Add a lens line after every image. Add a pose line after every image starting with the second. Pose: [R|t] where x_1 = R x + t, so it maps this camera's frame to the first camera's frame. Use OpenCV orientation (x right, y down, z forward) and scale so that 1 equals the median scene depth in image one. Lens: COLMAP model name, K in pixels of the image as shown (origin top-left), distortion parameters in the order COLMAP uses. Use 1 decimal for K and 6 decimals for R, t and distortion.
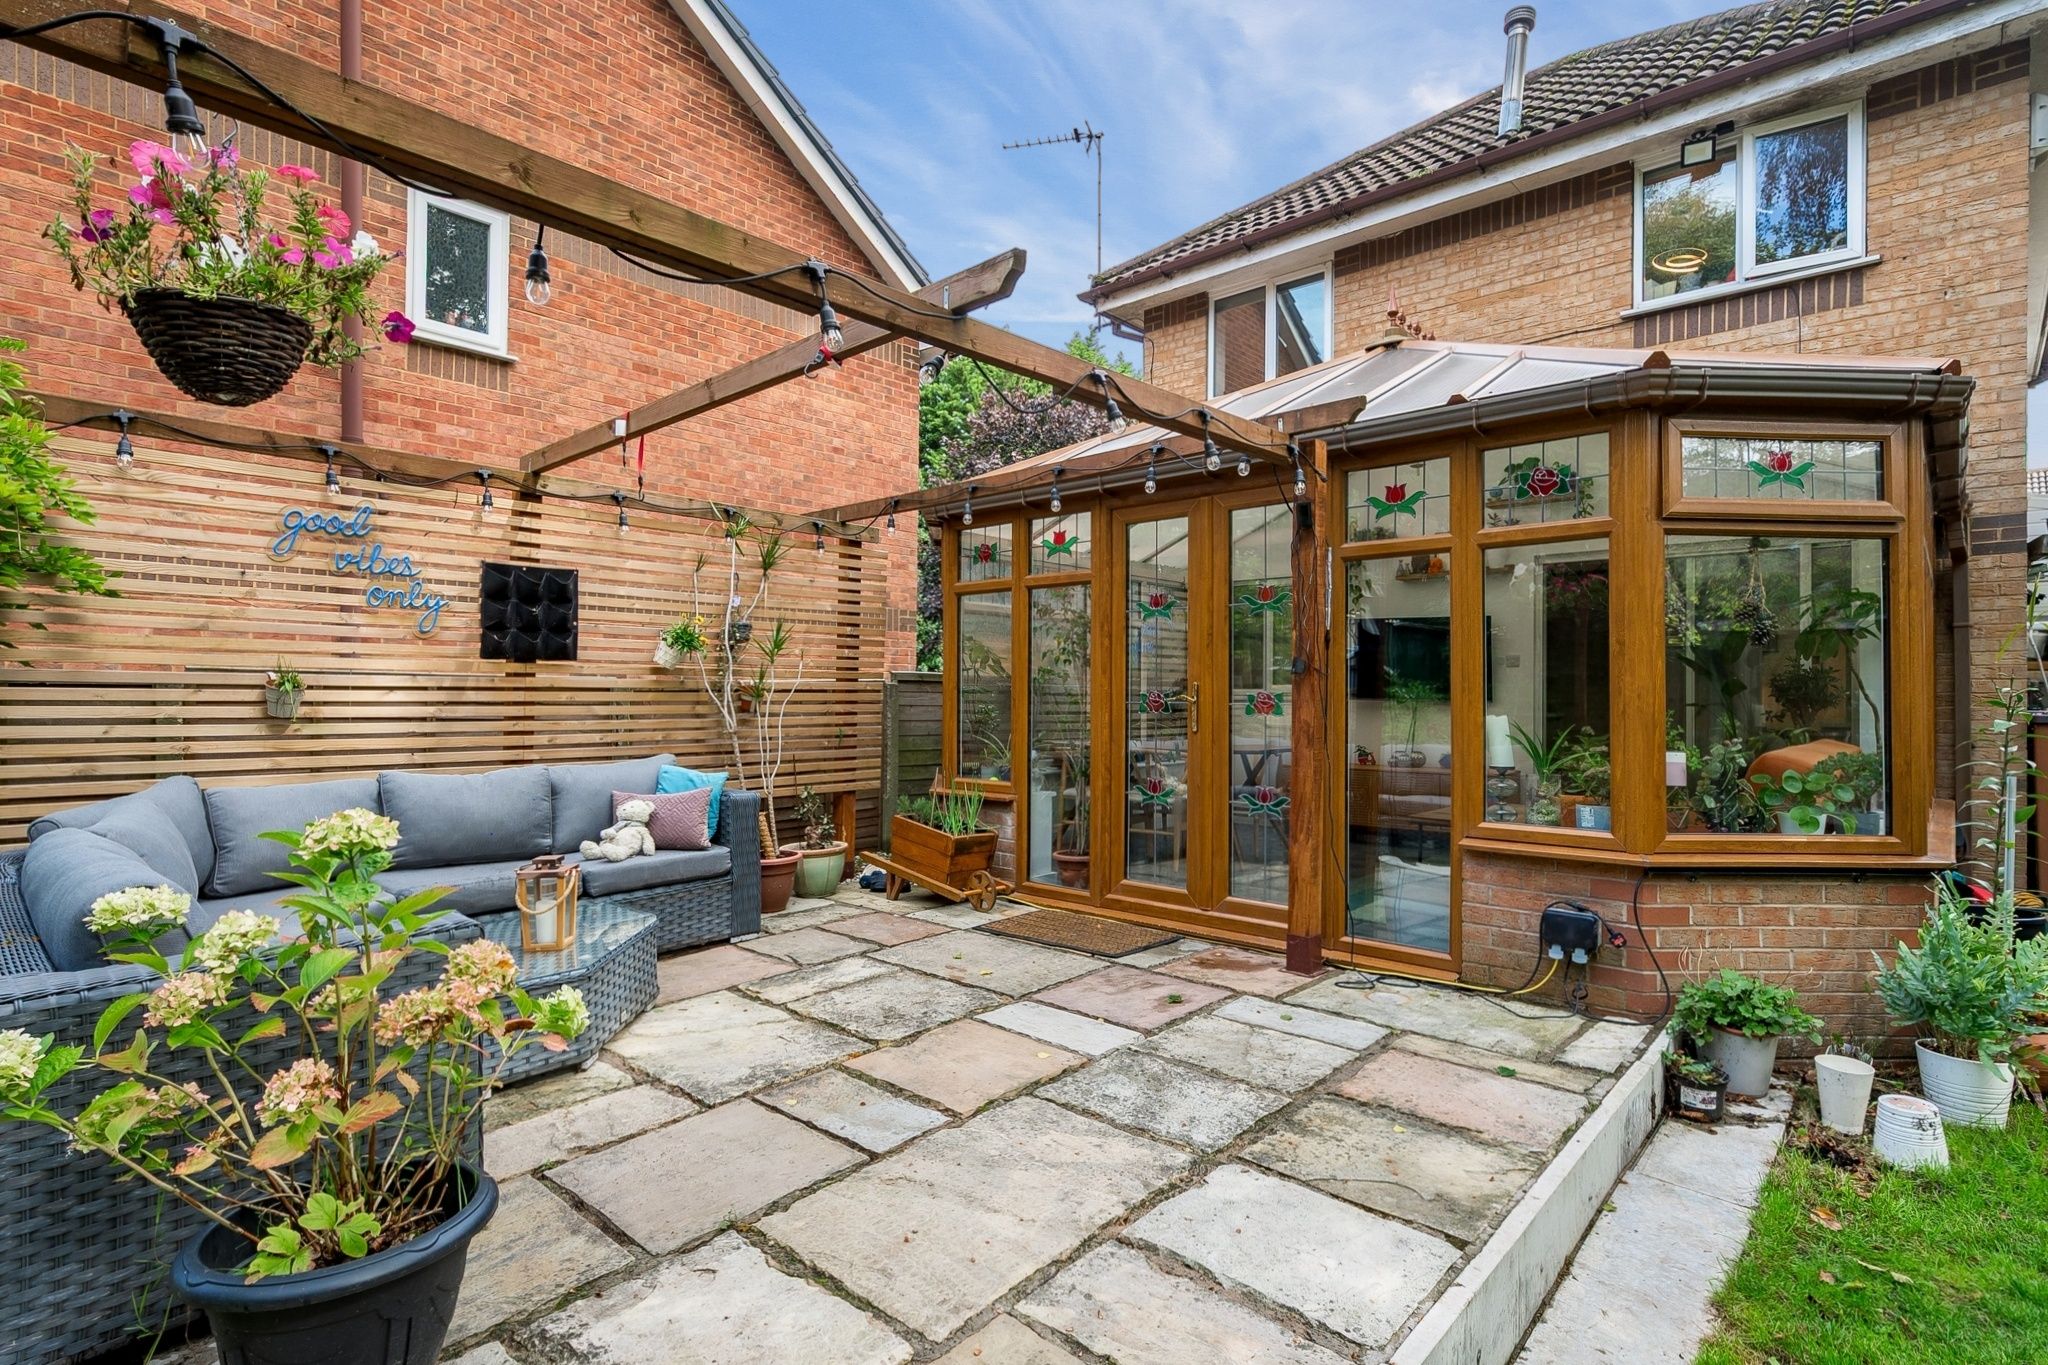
lens RADIAL K [[998.0, 0, 1024.0], [0, 998.0, 682.5], [0, 0, 1]] dist [0.000378, 0.000035]
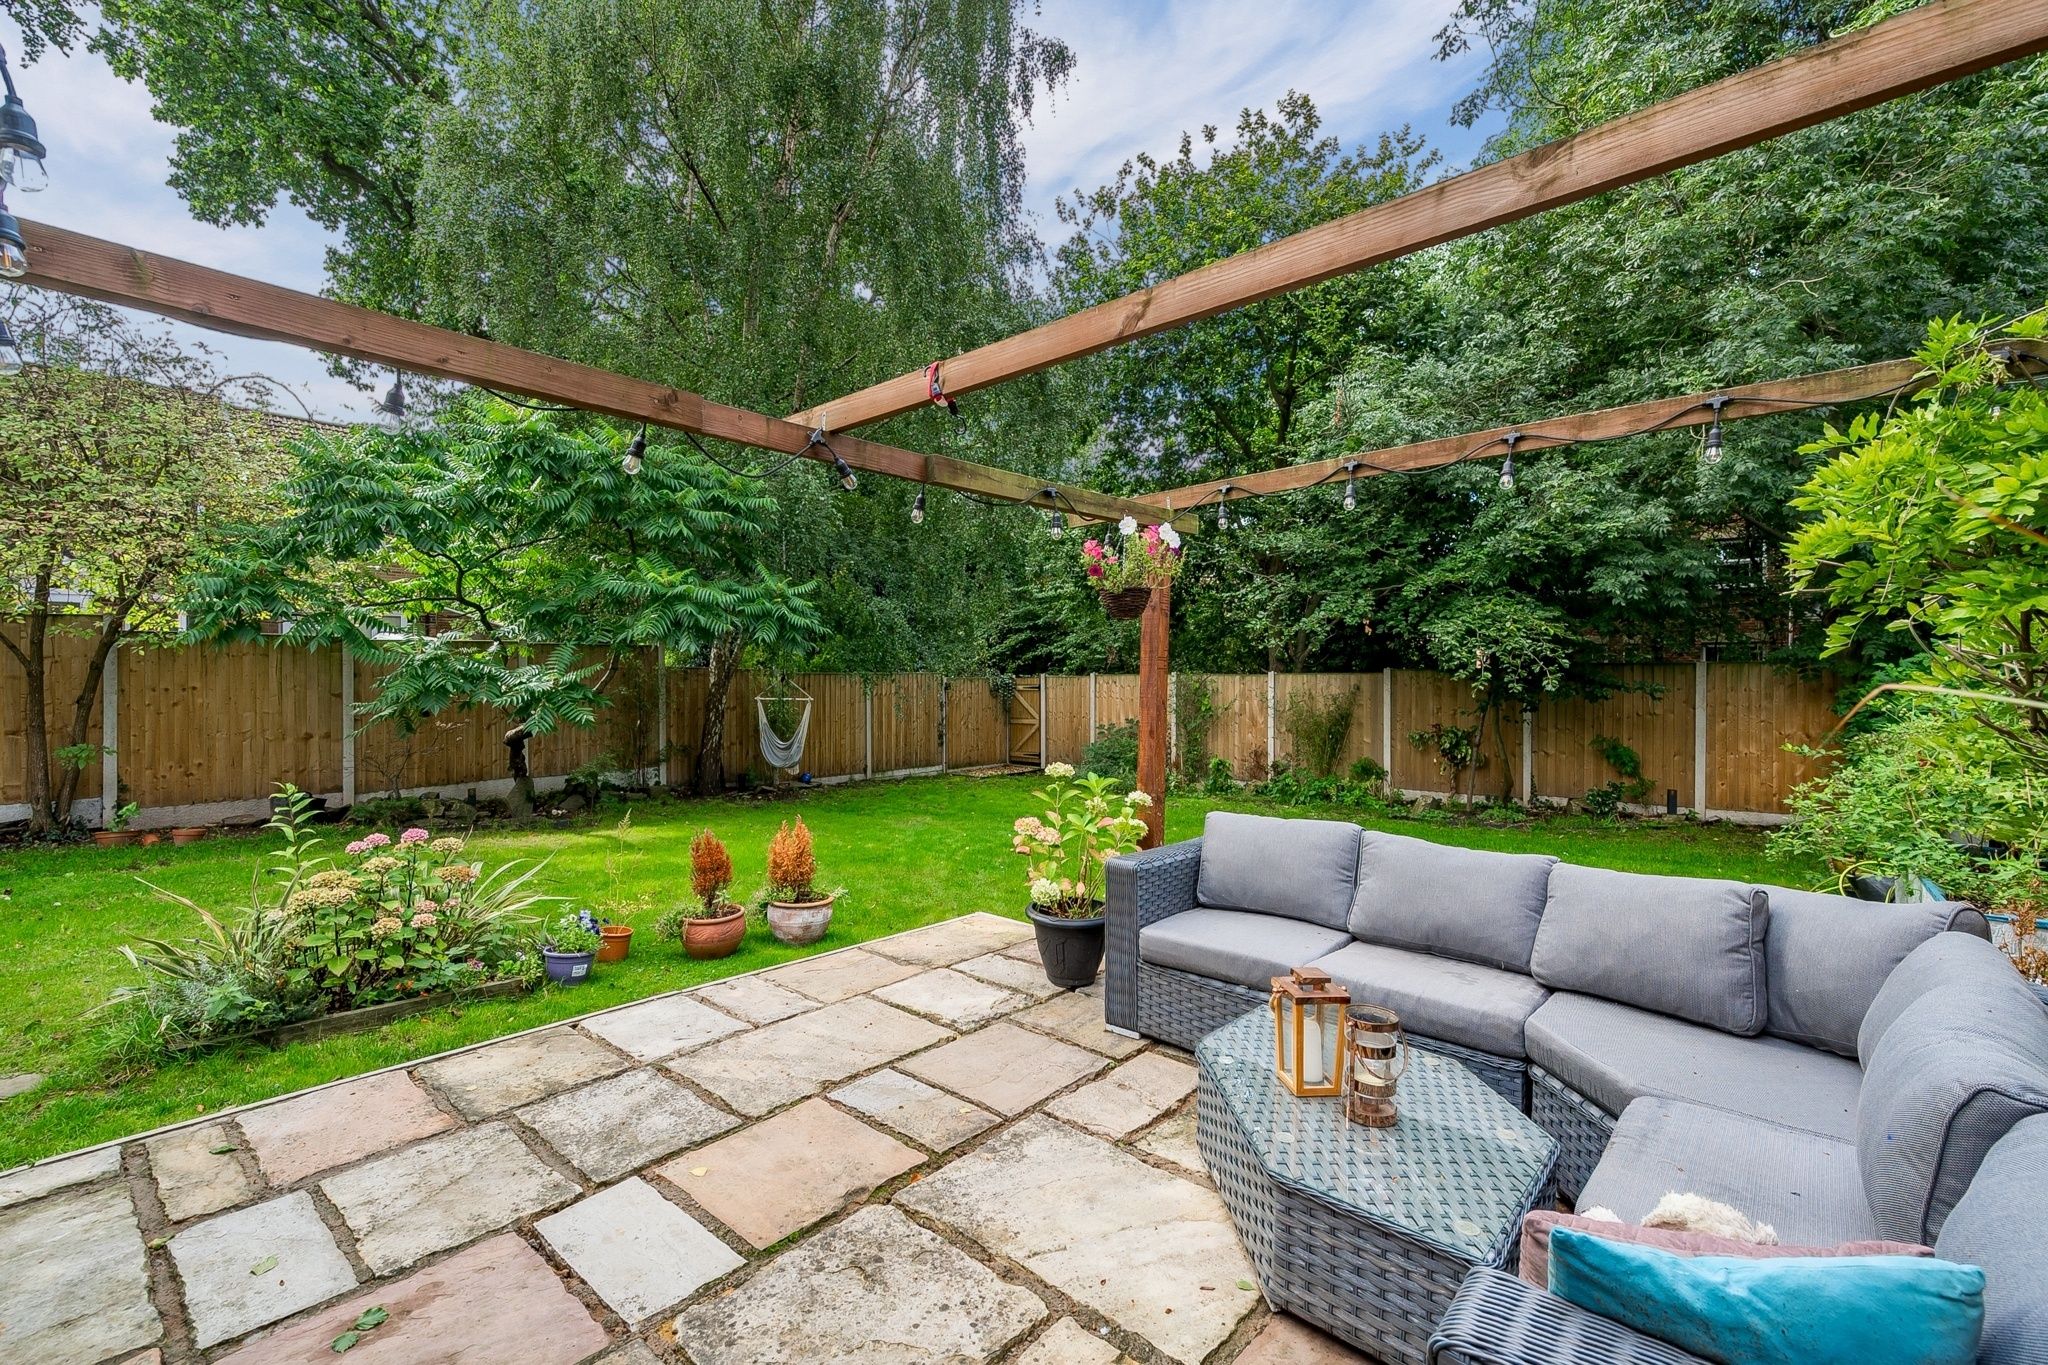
lens RADIAL K [[901.8, 0, 1024.0], [0, 901.8, 682.5], [0, 0, 1]] dist [-0.000091, -0.000059]
pose [[-0.999905, -0.006258, -0.012277, -0.274611], [-0.006201, 0.999970, -0.004688, -0.056243], [0.012306, -0.004612, -0.999914, 1.954823]]
